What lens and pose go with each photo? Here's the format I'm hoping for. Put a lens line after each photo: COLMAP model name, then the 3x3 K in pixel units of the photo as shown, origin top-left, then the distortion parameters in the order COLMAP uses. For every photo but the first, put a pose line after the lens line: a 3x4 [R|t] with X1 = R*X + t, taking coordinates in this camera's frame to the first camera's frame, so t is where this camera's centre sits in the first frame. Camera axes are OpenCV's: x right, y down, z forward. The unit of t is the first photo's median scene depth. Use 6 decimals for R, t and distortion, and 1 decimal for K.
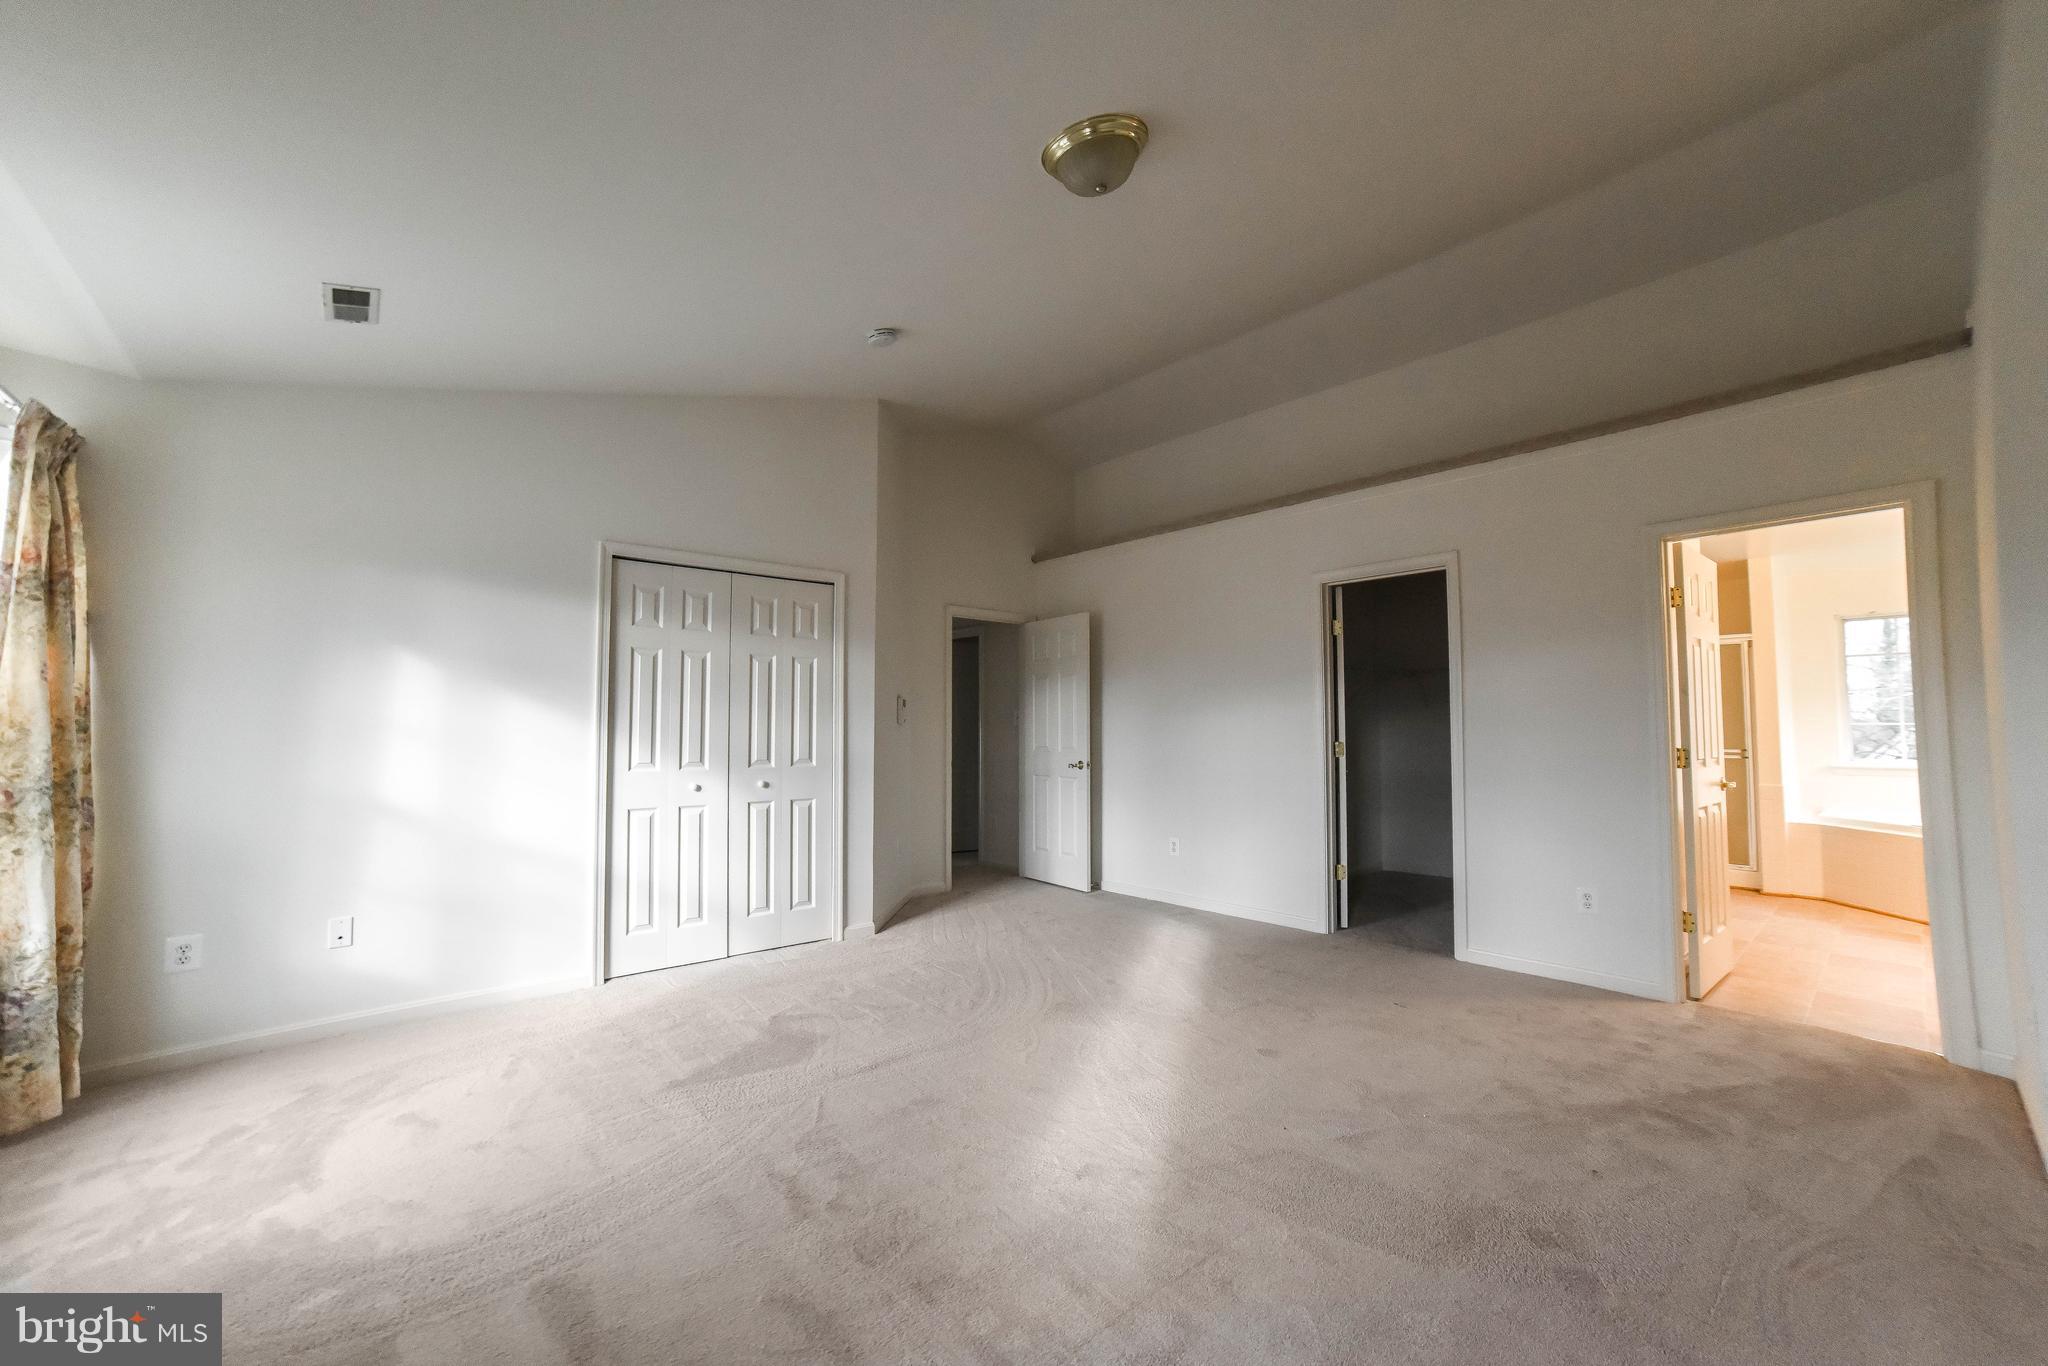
lens RADIAL K [[827.5, 0, 1031.6], [0, 827.5, 690.6], [0, 0, 1]] dist [-0.086905, 0.041996]
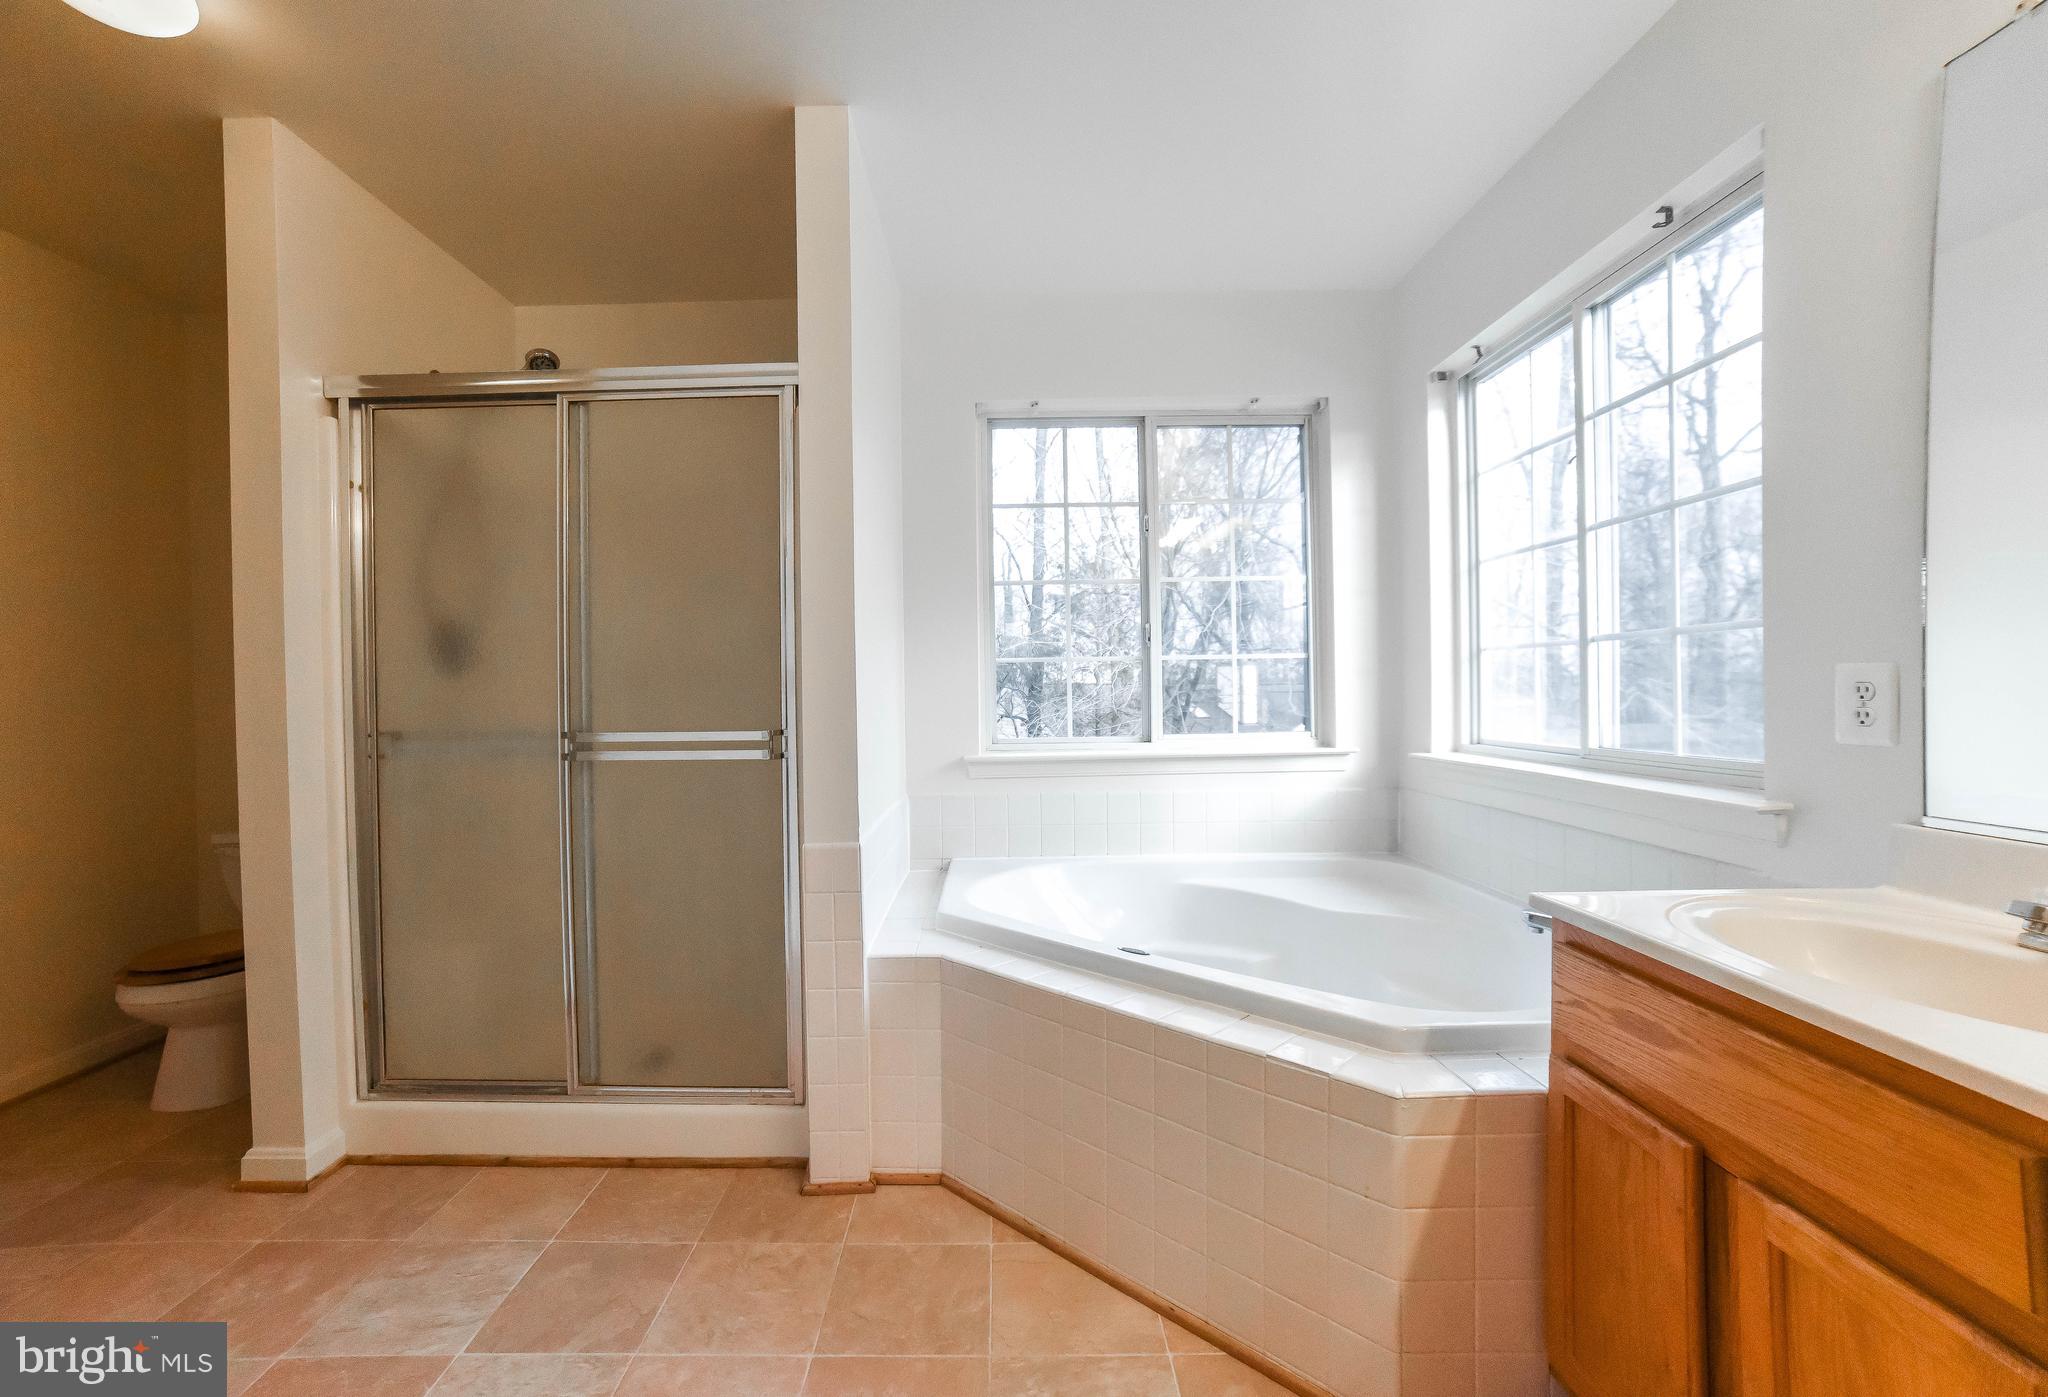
lens RADIAL K [[875.5, 0, 984.1], [0, 875.5, 698.4], [0, 0, 1]] dist [-0.028981, 0.000050]
pose [[0.670910, -0.012549, 0.741433, 0.694362], [-0.024072, 0.998961, 0.038690, 0.045349], [-0.741148, -0.043805, 0.669911, 0.701207]]
